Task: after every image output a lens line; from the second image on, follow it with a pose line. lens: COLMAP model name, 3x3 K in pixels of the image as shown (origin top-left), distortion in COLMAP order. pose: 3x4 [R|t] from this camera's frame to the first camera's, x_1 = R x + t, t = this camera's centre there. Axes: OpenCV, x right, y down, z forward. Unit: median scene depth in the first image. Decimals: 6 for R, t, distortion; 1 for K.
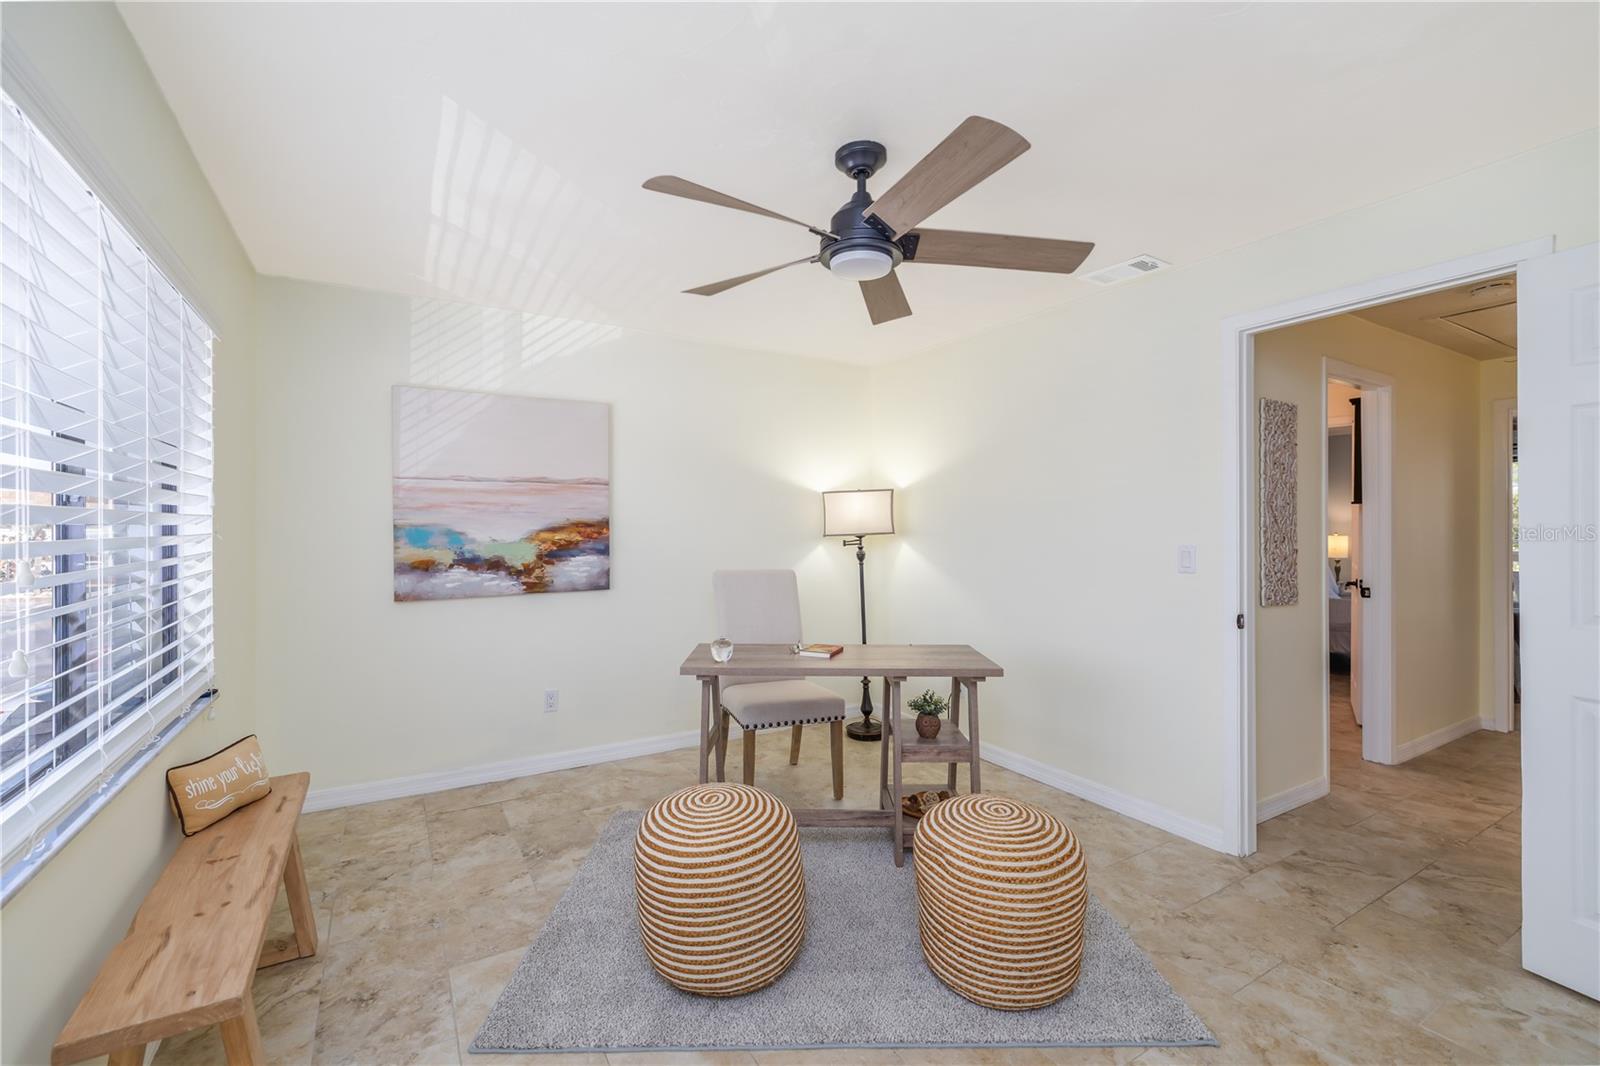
lens RADIAL K [[672.7, 0, 800.0], [0, 672.7, 533.0], [0, 0, 1]] dist [0.002008, 0.000272]
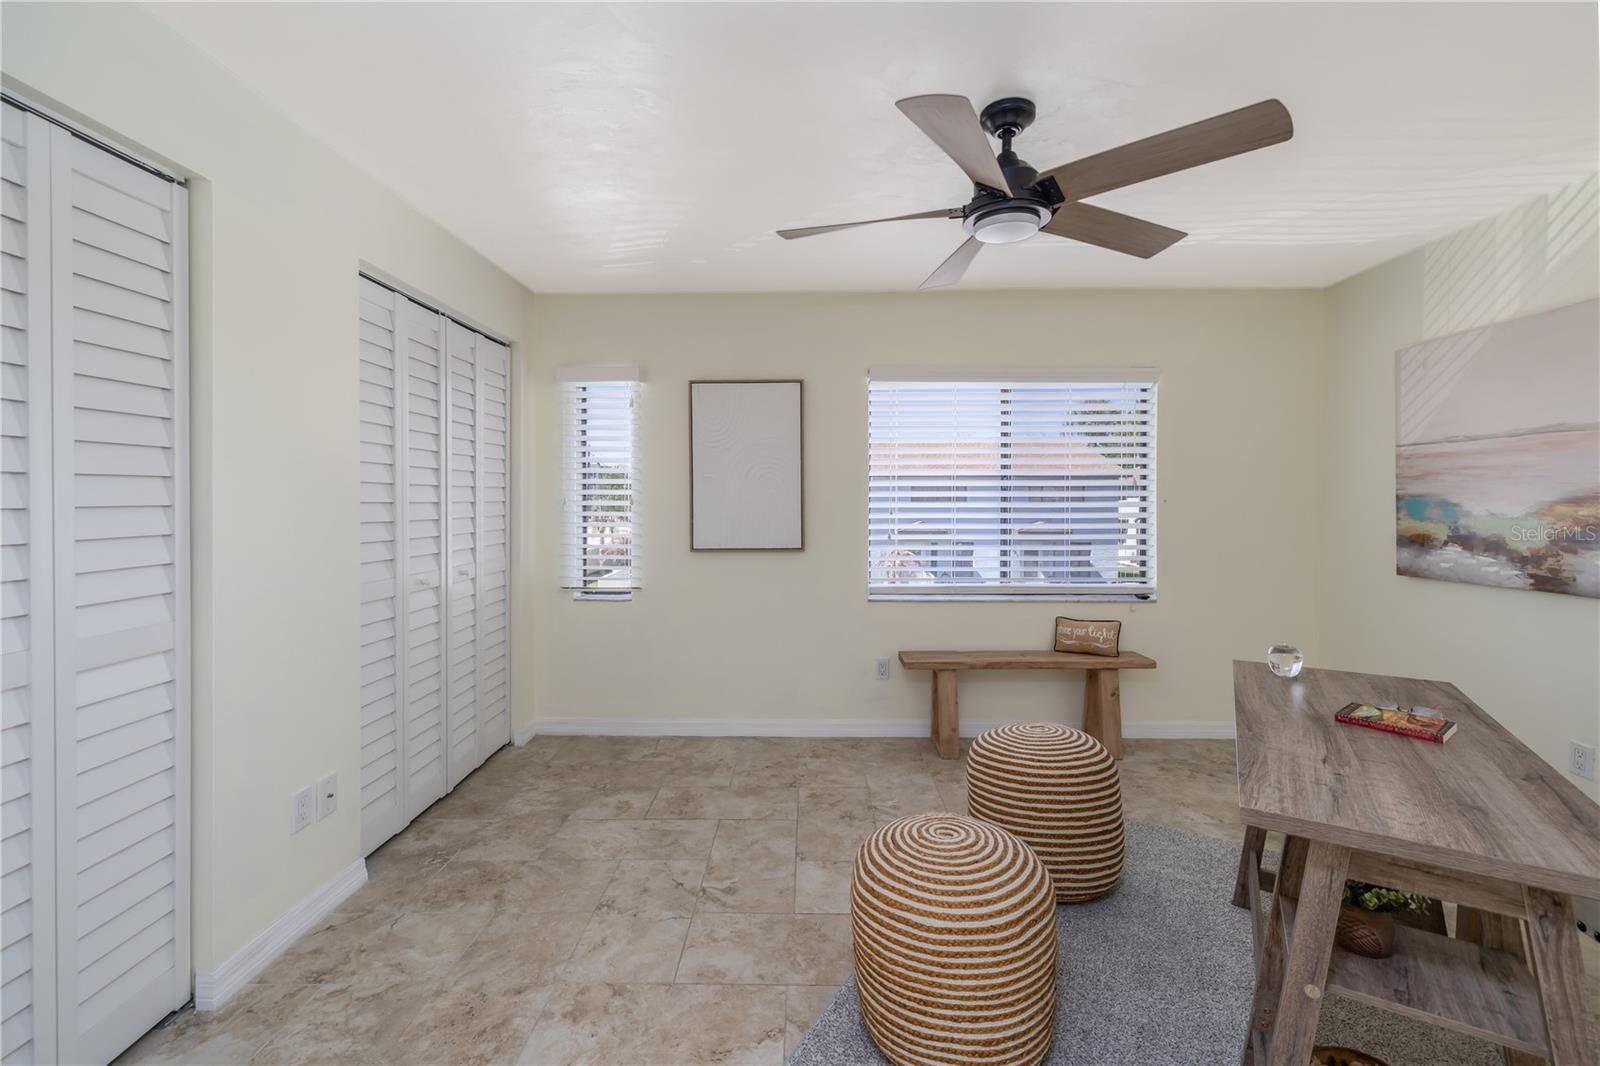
lens RADIAL K [[651.7, 0, 802.2], [0, 651.7, 506.2], [0, 0, 1]] dist [0.000265, 0.000062]
pose [[-0.532702, 0.010290, -0.846241, 0.615755], [-0.005509, 0.999863, 0.015626, -0.005995], [0.846285, 0.012986, -0.532572, 0.744090]]
